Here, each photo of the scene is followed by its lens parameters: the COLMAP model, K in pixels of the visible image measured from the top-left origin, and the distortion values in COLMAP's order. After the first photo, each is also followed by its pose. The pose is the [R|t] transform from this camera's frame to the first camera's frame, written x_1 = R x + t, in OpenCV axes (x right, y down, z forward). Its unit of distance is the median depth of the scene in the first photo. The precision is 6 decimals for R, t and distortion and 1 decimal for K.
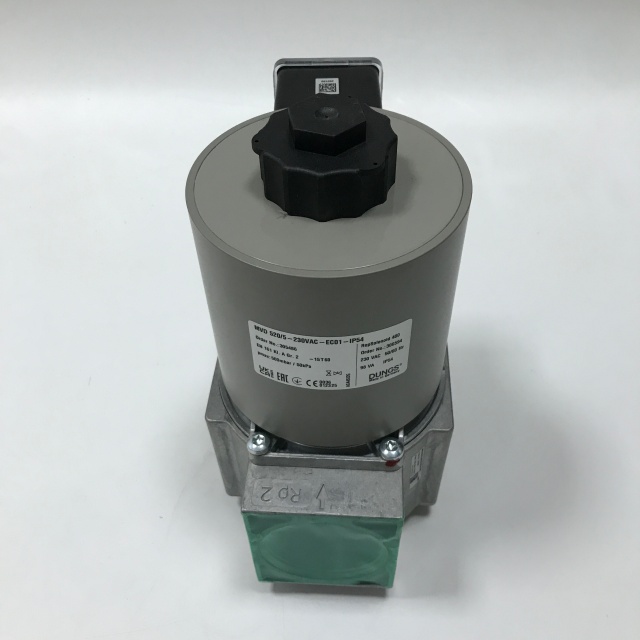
lens RADIAL K [[876.3, 0, 320.4], [0, 876.3, 320.0], [0, 0, 1]] dist [-0.102704, 0.000000]
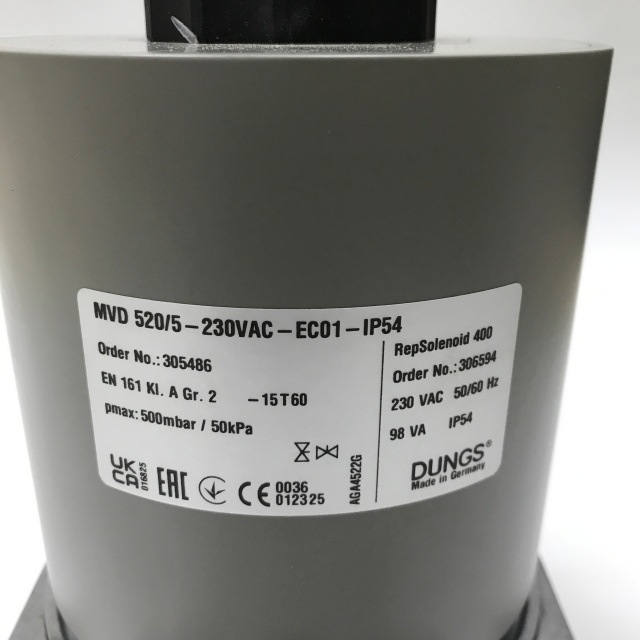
lens RADIAL K [[876.3, 0, 319.2], [0, 876.3, 320.4], [0, 0, 1]] dist [-0.102704, 0.000000]
pose [[0.996250, -0.005053, 0.086369, -0.014083], [0.041987, 0.901087, -0.431601, 0.167024], [-0.075646, 0.433609, 0.897920, 0.664914]]
